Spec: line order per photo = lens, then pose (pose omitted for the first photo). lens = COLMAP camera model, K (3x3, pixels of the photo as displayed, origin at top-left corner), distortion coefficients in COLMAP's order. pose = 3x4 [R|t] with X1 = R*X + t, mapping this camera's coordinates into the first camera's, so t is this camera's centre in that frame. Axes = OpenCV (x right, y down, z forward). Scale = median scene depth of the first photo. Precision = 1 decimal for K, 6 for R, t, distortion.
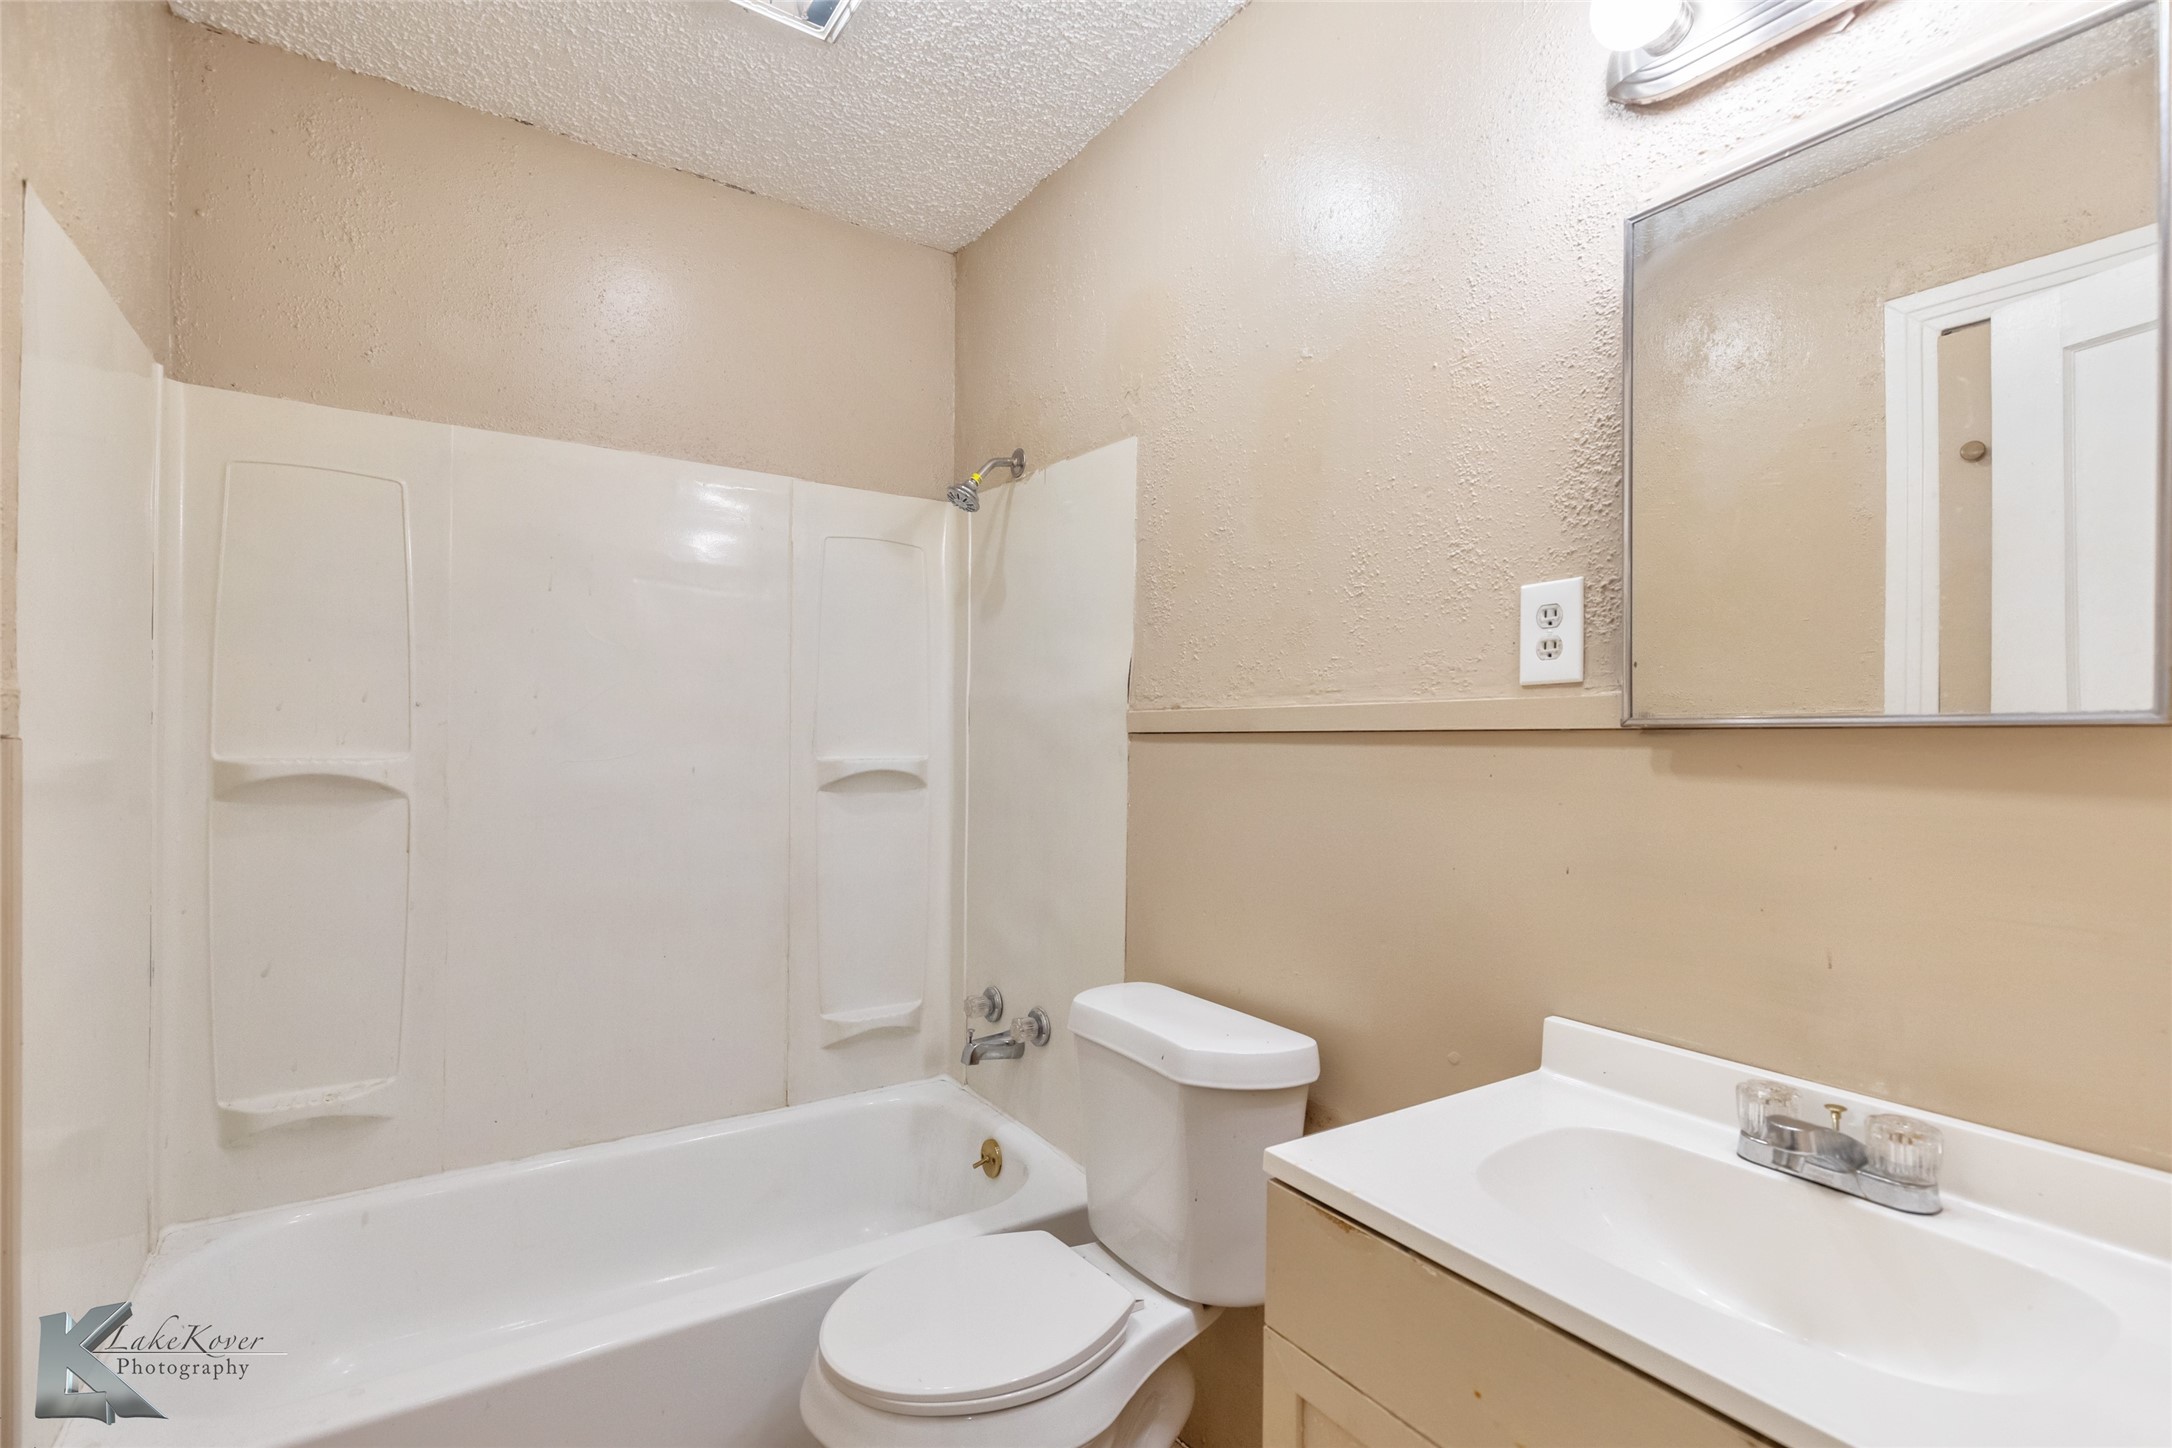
lens RADIAL K [[1007.4, 0, 1079.8], [0, 1007.4, 728.7], [0, 0, 1]] dist [0.011037, -0.002387]
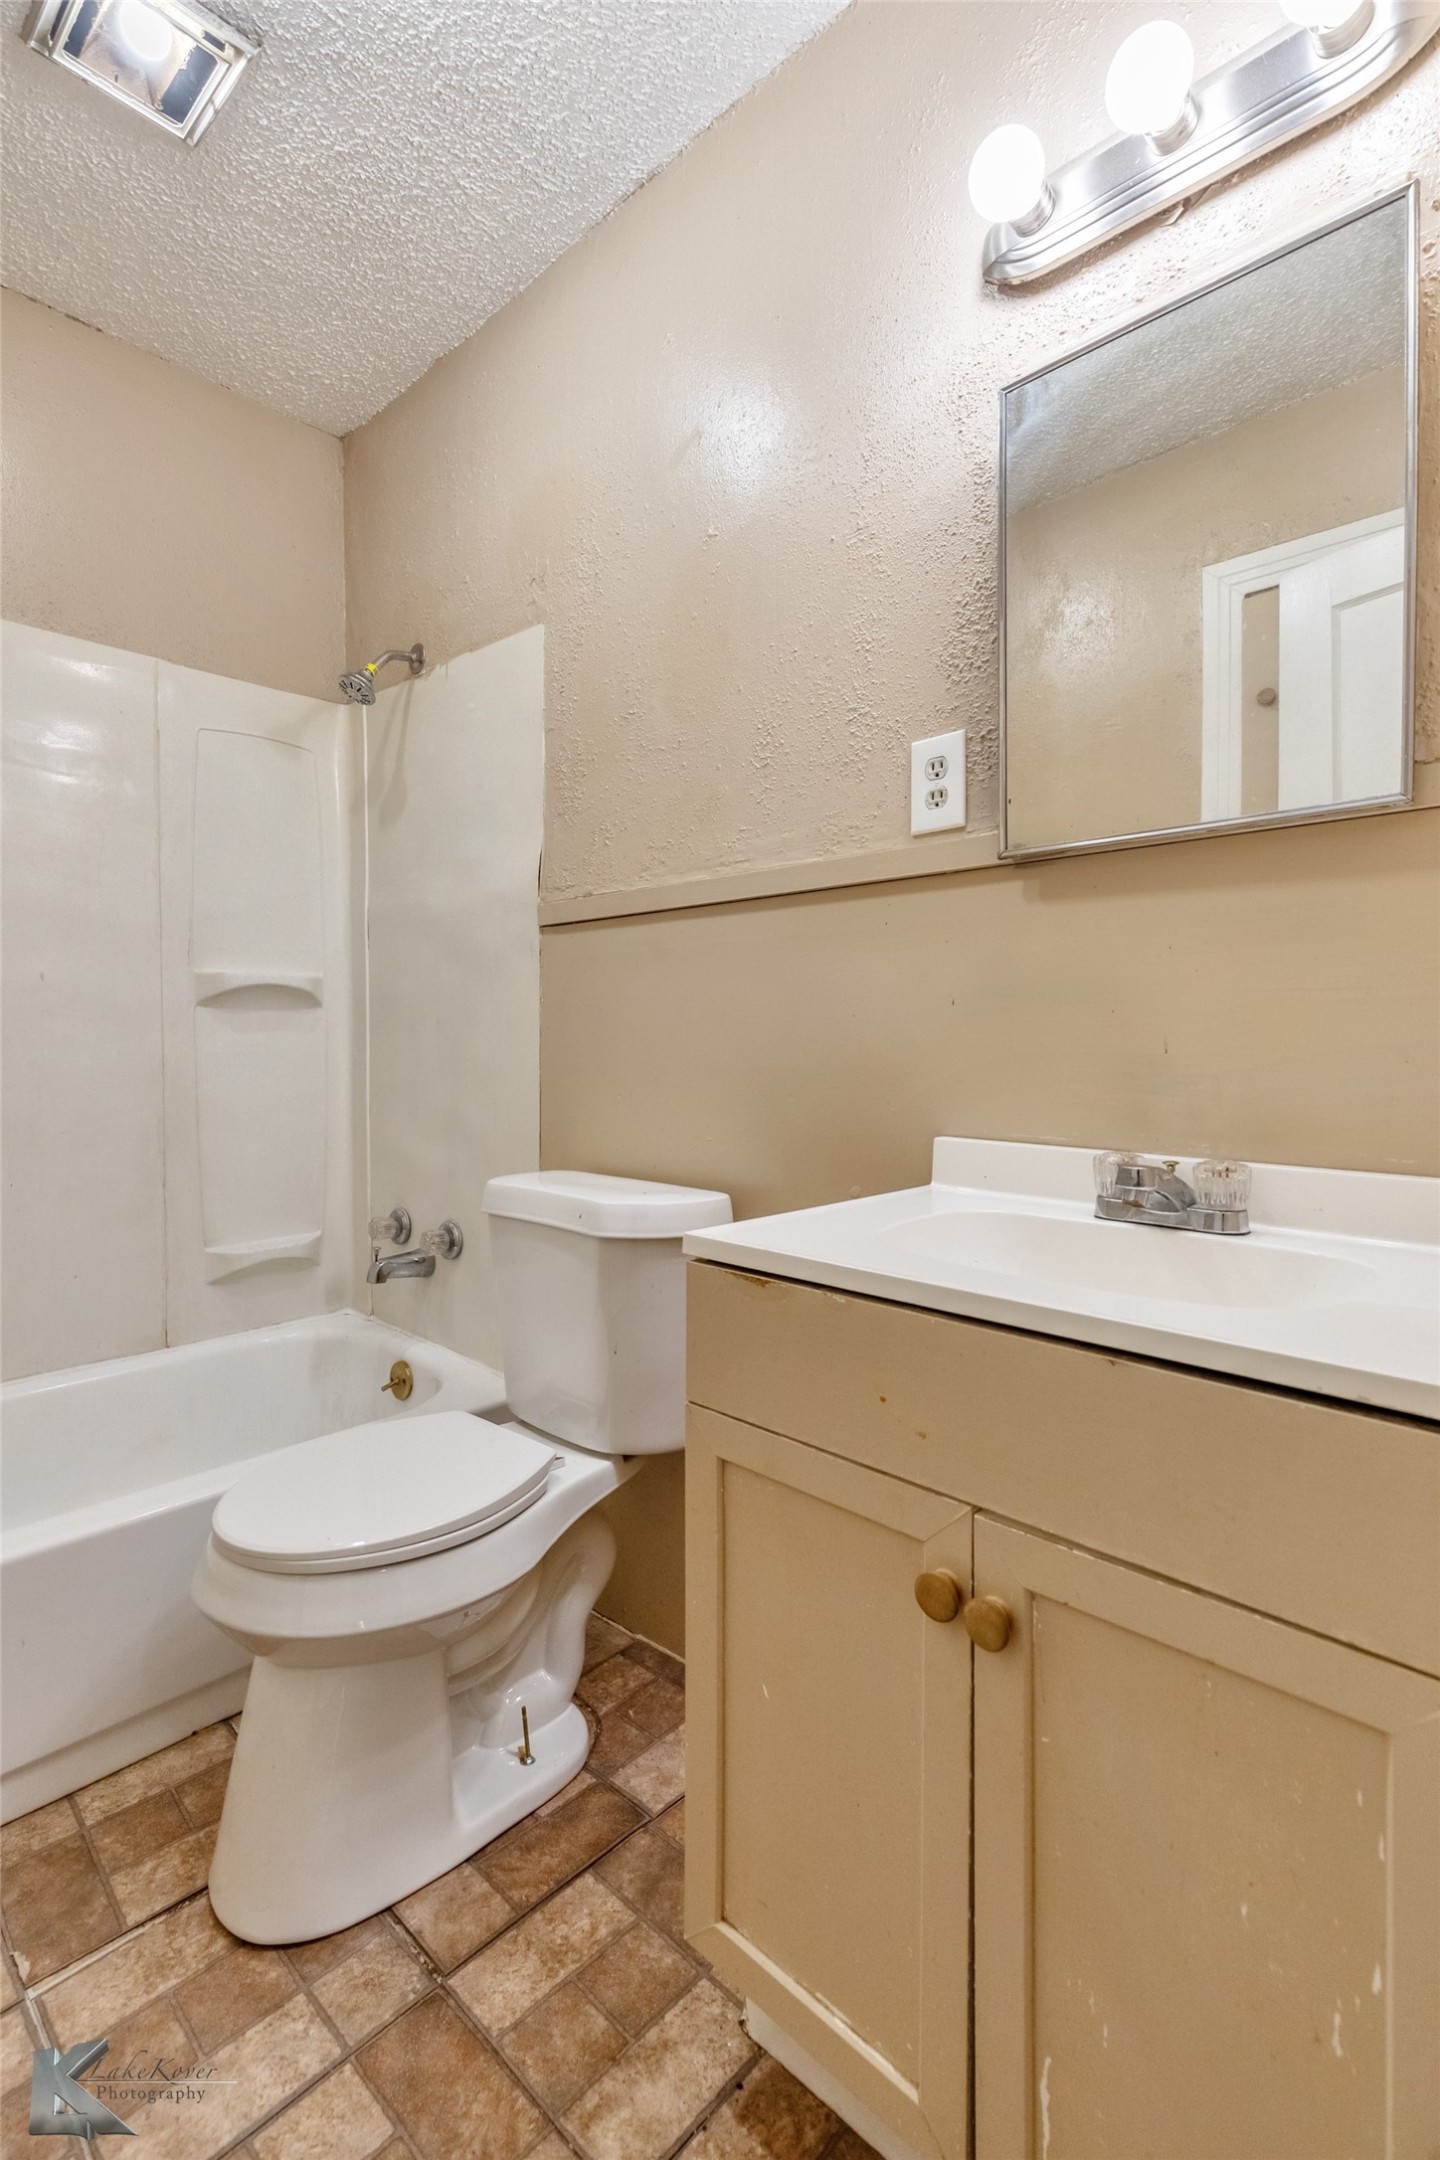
lens RADIAL K [[1001.8, 0, 717.0], [0, 1001.8, 1067.4], [0, 0, 1]] dist [0.011037, -0.002387]
pose [[0.974477, -0.015732, 0.223934, -0.004509], [0.011546, 0.999733, 0.019992, 0.128766], [-0.224189, -0.016897, 0.974399, 0.004795]]
